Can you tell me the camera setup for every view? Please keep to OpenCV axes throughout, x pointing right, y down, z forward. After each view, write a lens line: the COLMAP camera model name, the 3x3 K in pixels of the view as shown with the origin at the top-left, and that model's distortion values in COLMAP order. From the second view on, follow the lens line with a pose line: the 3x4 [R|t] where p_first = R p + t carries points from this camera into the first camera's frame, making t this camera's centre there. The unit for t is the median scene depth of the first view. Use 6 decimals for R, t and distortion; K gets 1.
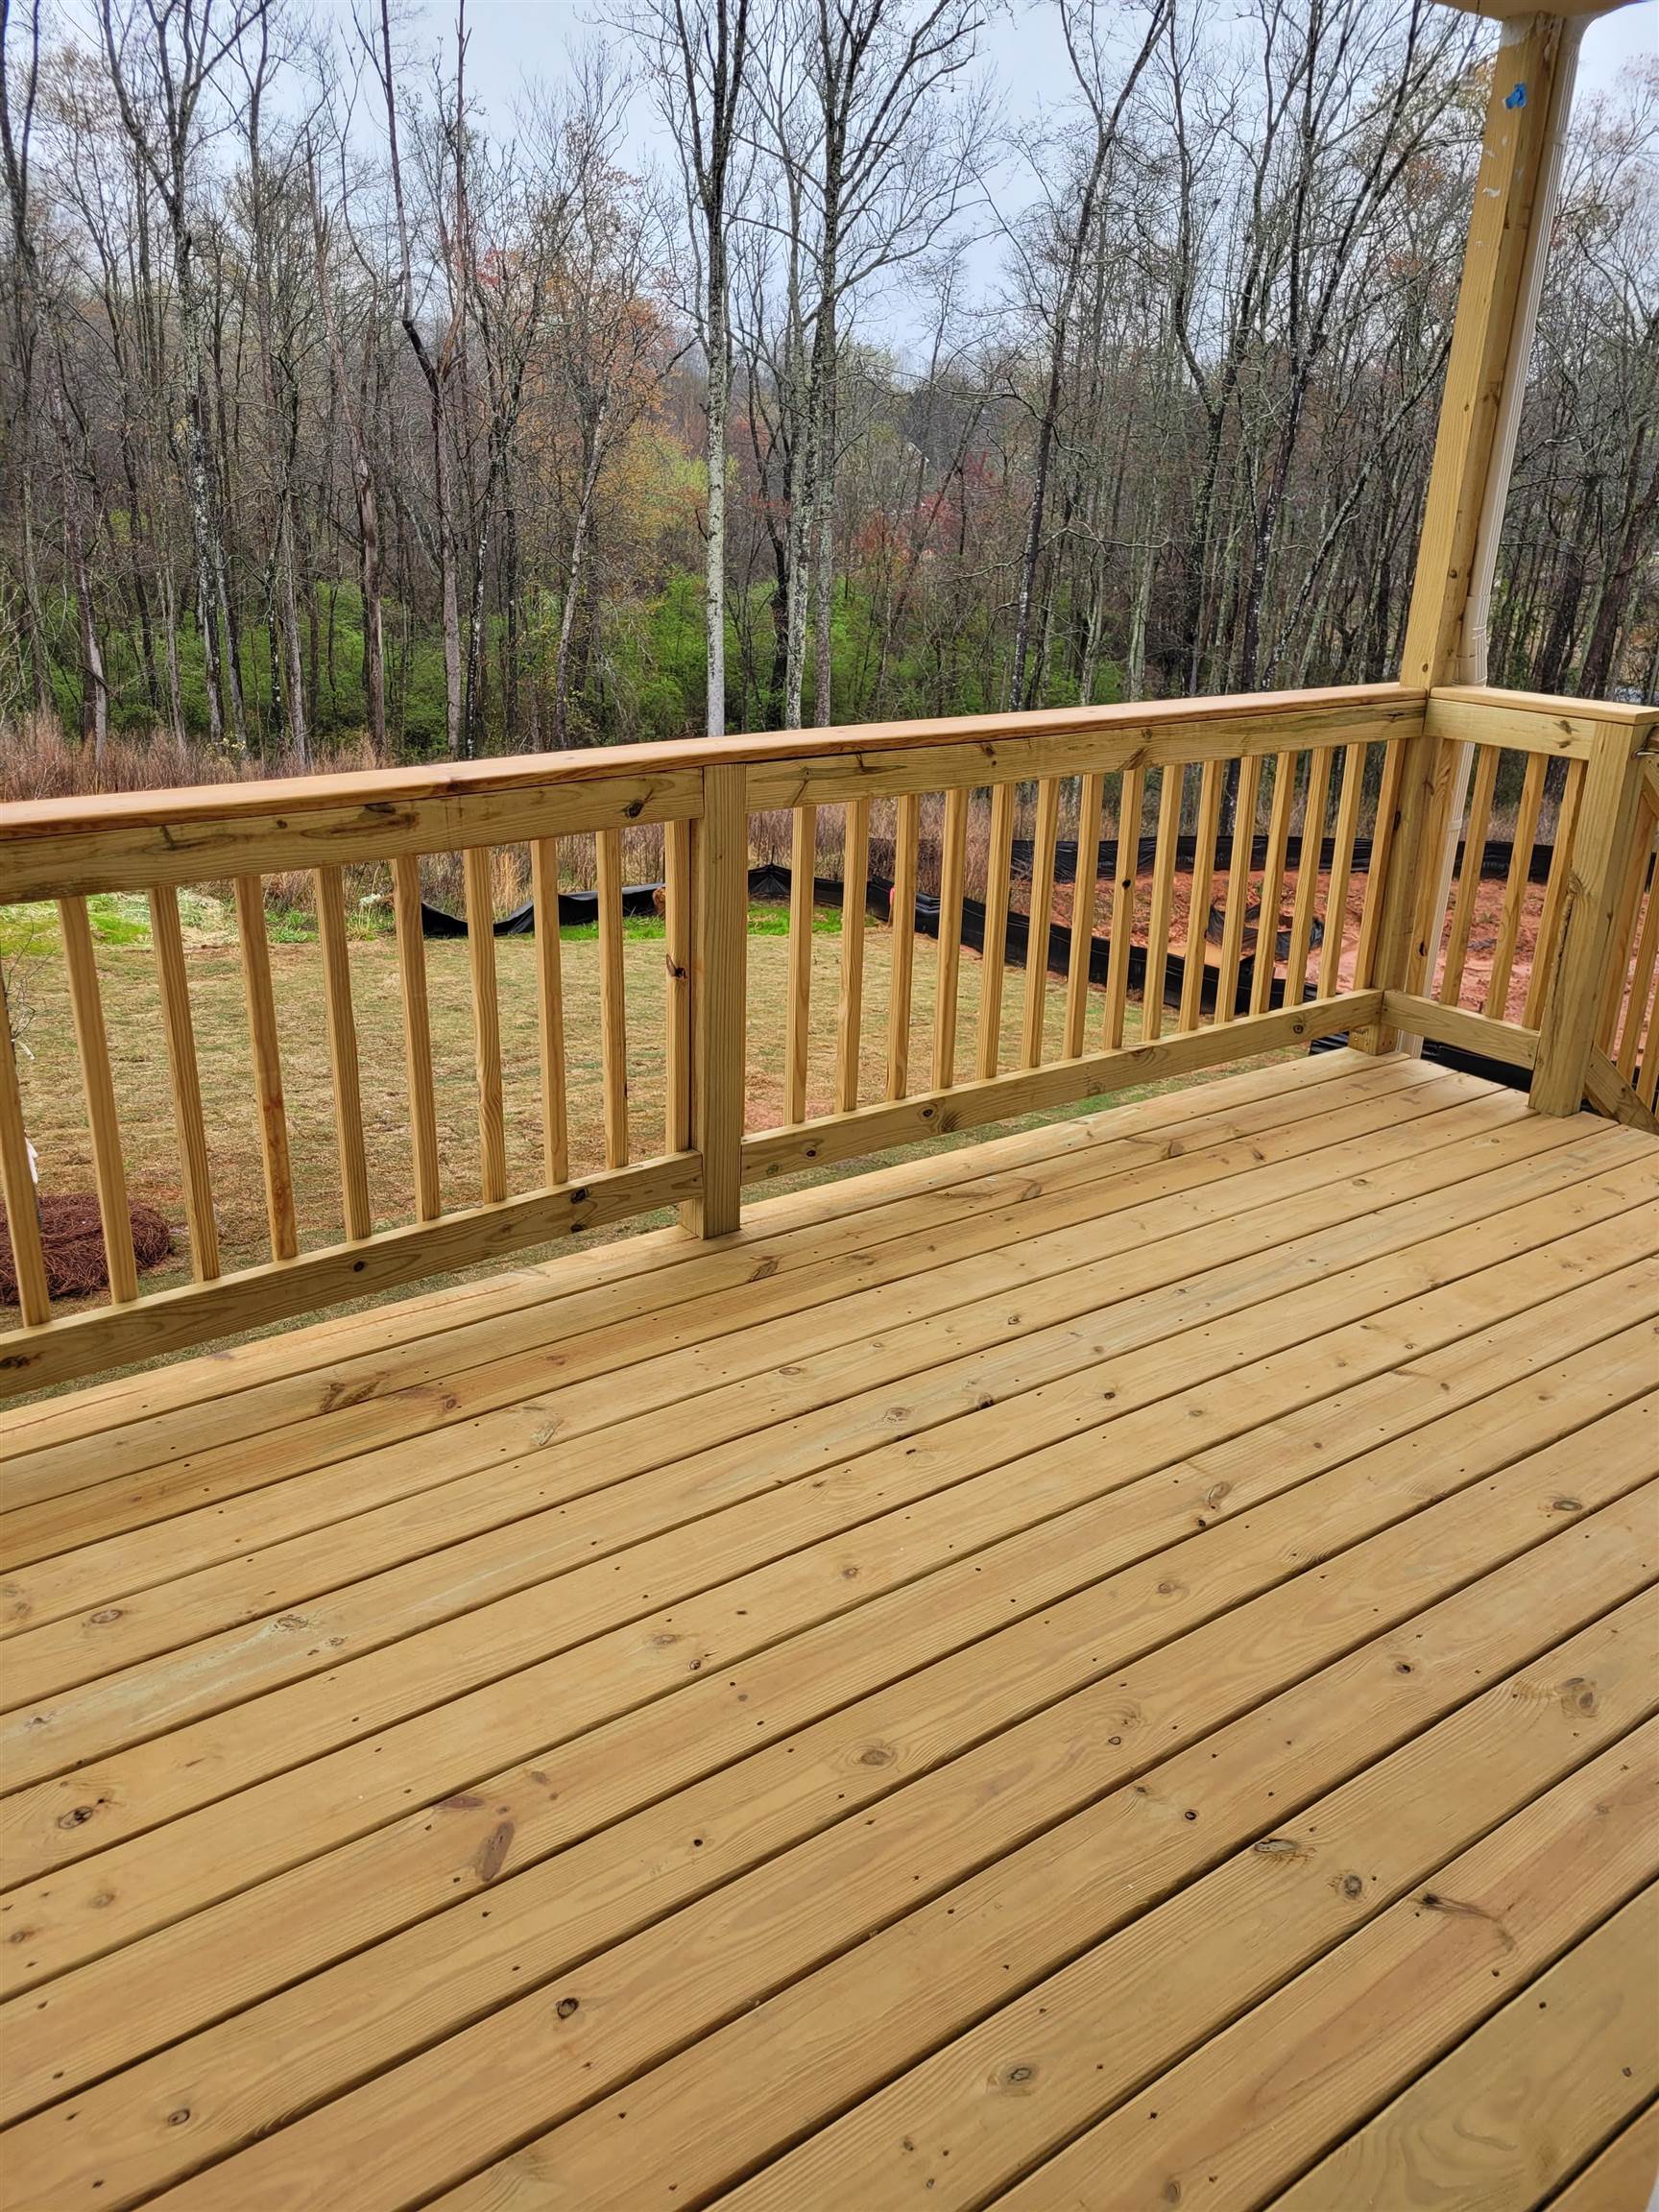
lens RADIAL K [[1670.3, 0, 820.9], [0, 1670.3, 1090.5], [0, 0, 1]] dist [0.056509, -0.048567]
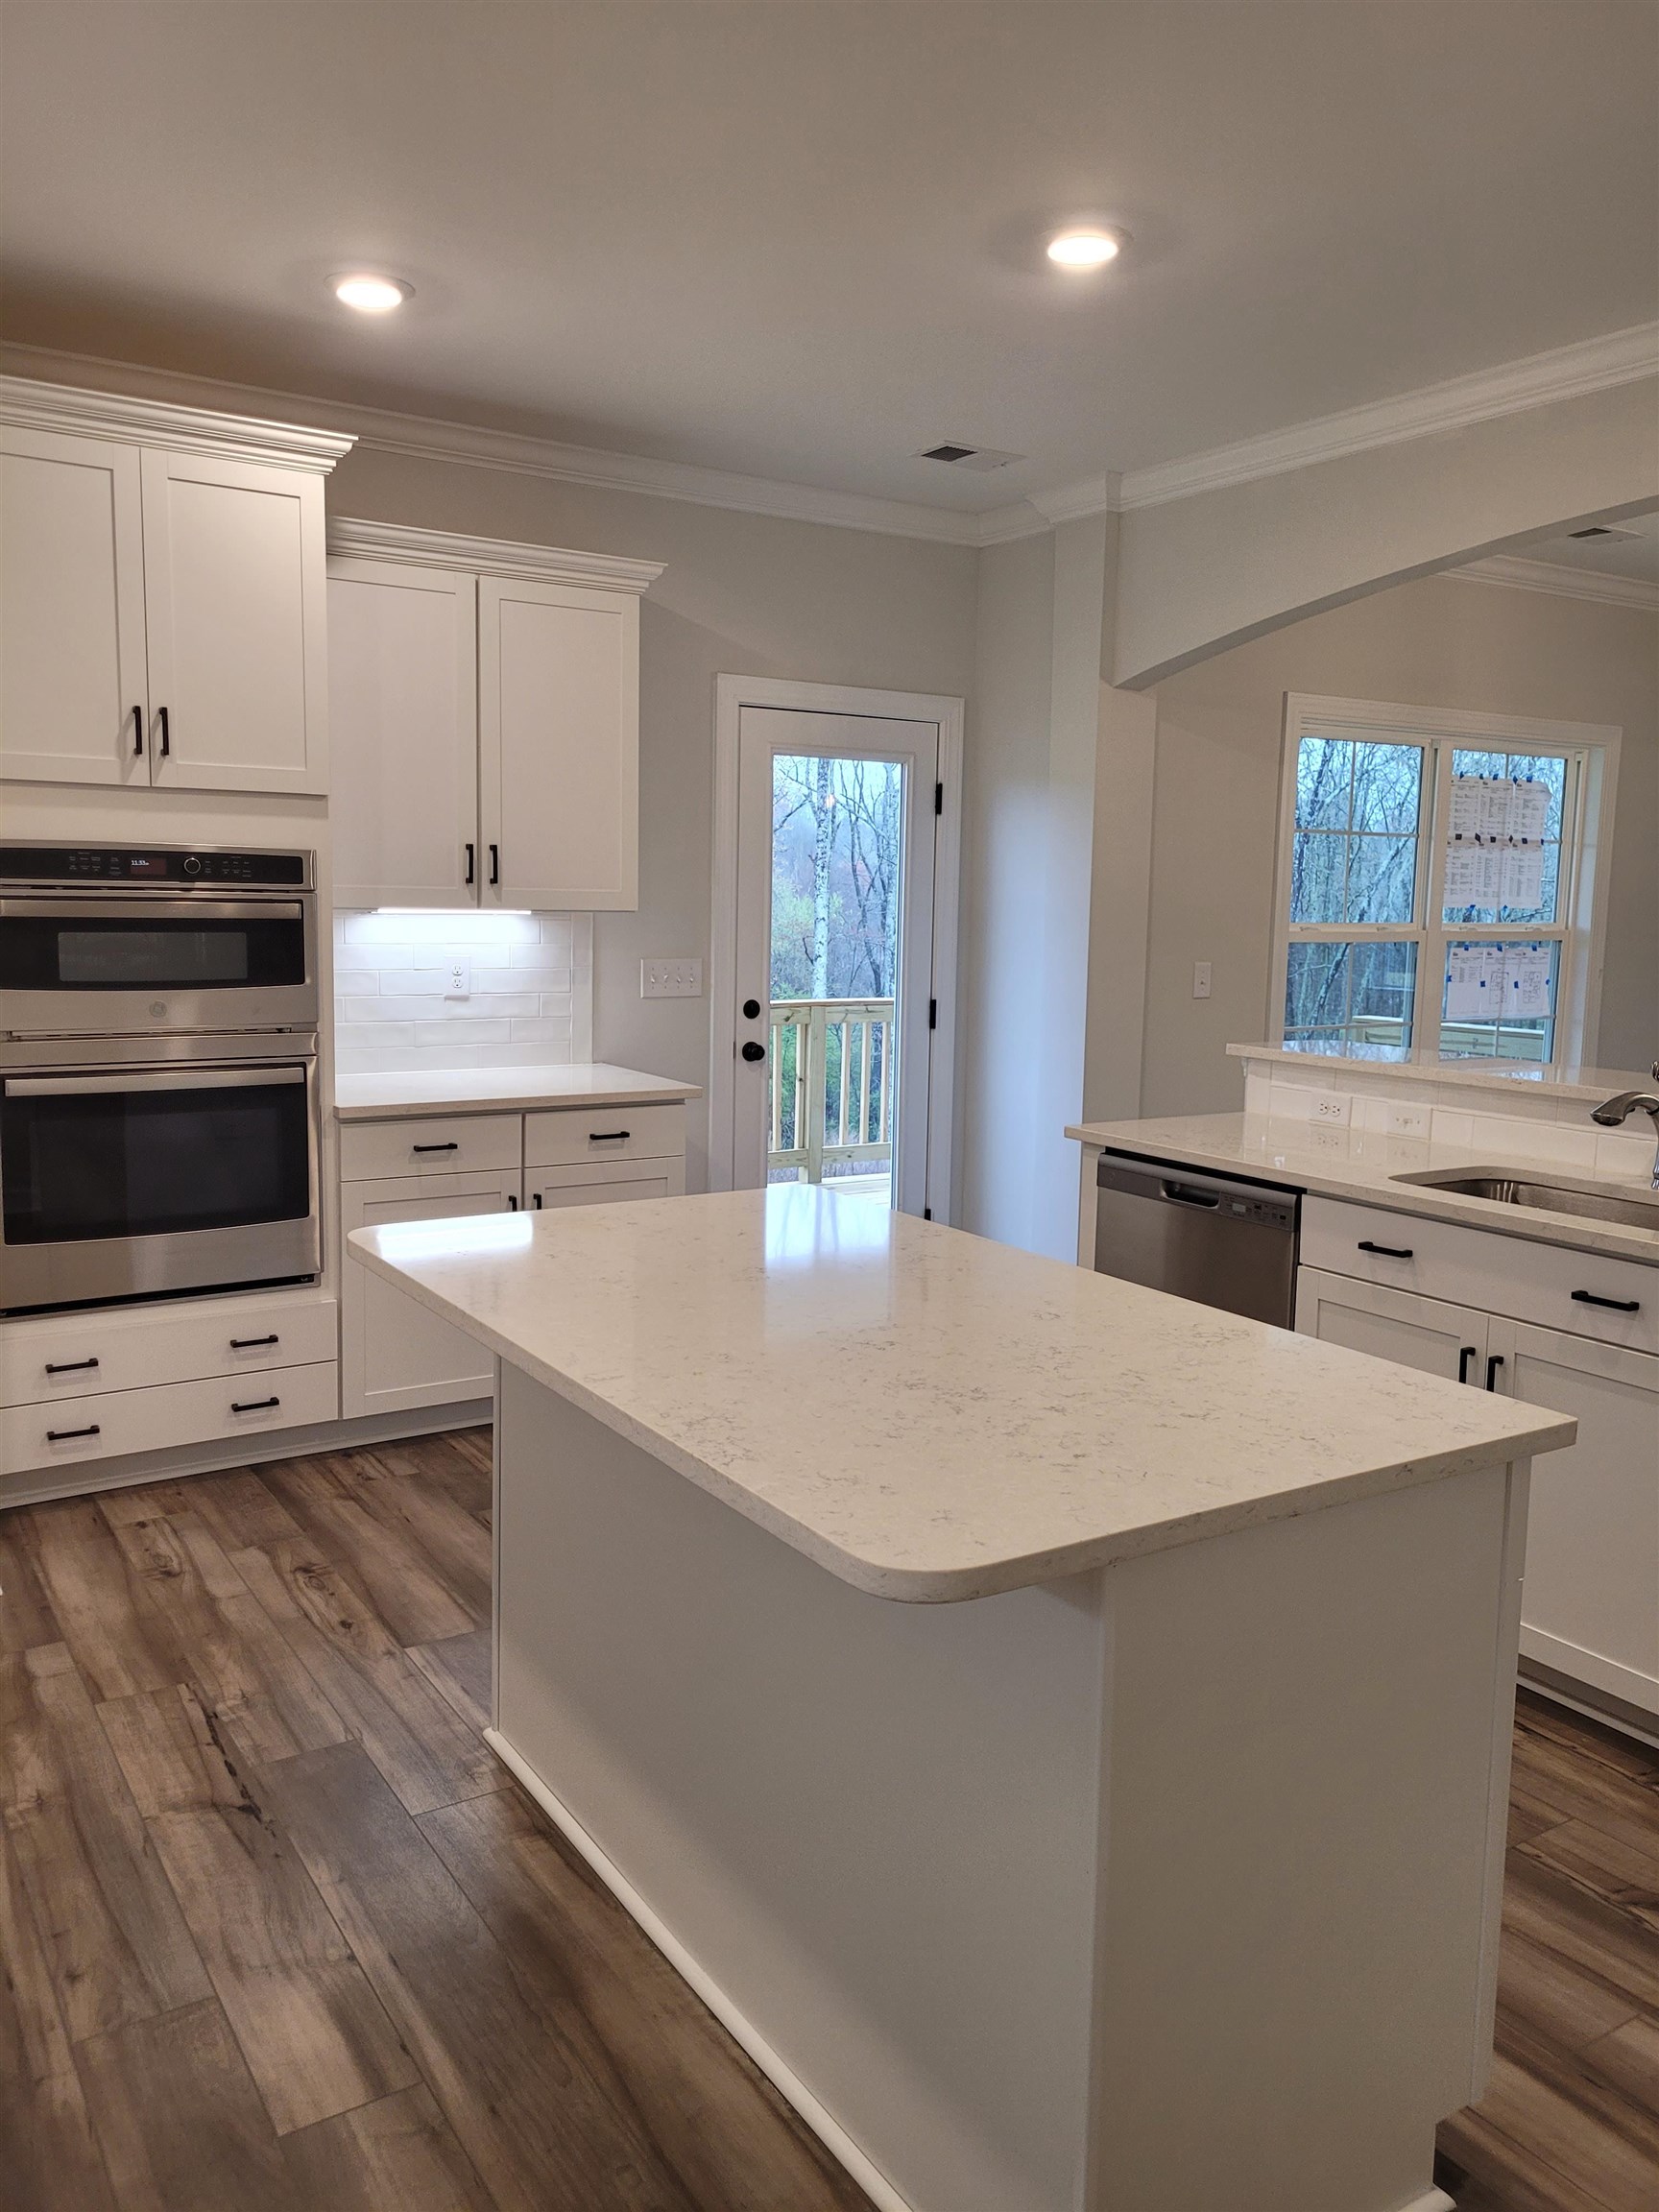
lens RADIAL K [[1670.3, 0, 820.9], [0, 1670.3, 1090.5], [0, 0, 1]] dist [0.056509, -0.048567]
pose [[0.998231, 0.001366, -0.059446, 0.006439], [-0.015618, 0.970657, -0.239961, 0.034540], [0.057374, 0.240465, 0.968961, -0.095249]]
